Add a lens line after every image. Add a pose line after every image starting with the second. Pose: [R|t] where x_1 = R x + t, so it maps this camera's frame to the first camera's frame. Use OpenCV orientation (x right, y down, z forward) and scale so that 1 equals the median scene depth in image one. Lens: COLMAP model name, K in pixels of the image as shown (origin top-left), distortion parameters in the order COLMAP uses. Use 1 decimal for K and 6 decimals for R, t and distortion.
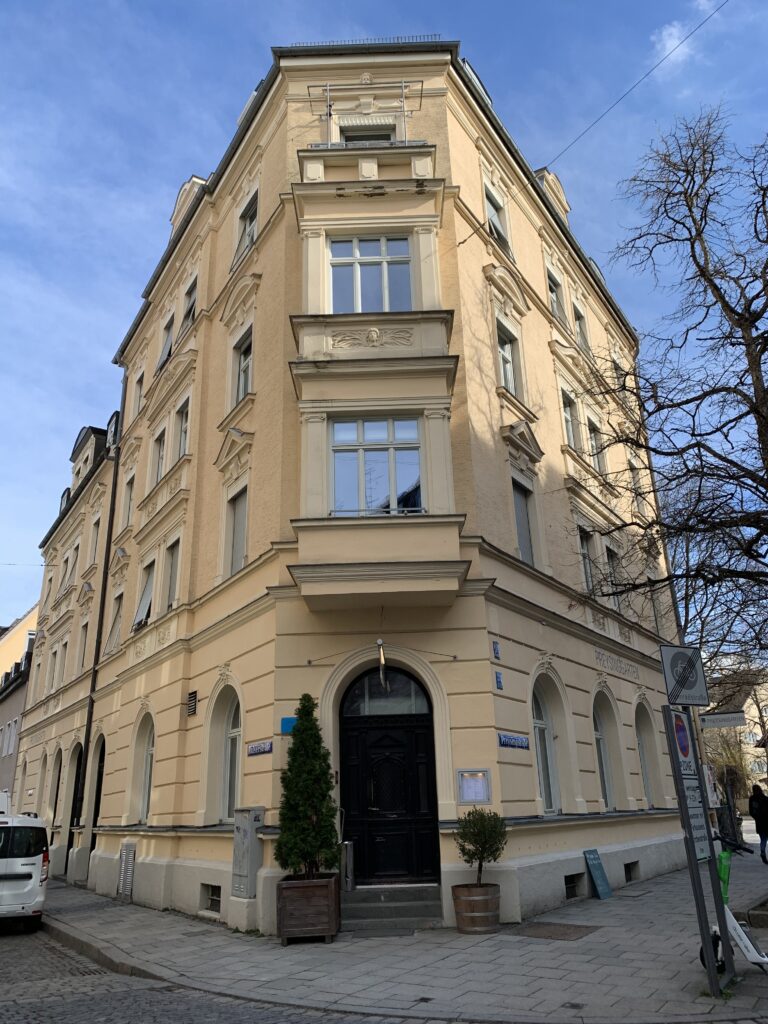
lens RADIAL K [[786.5, 0, 384.0], [0, 786.5, 512.0], [0, 0, 1]] dist [0.038504, 0.001332]
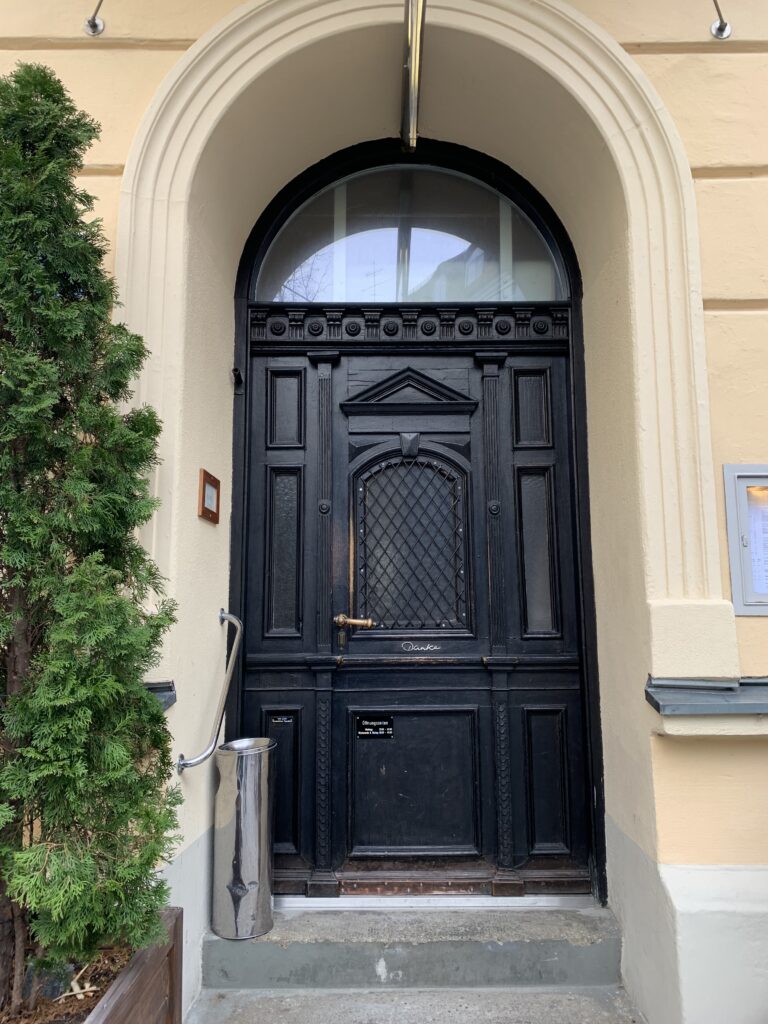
lens RADIAL K [[786.5, 0, 384.0], [0, 786.5, 512.0], [0, 0, 1]] dist [0.038504, 0.001332]
pose [[0.998873, 0.033799, 0.033325, -0.013327], [-0.040273, 0.975074, 0.218195, 0.281554], [-0.025120, -0.219291, 0.975336, 0.749540]]
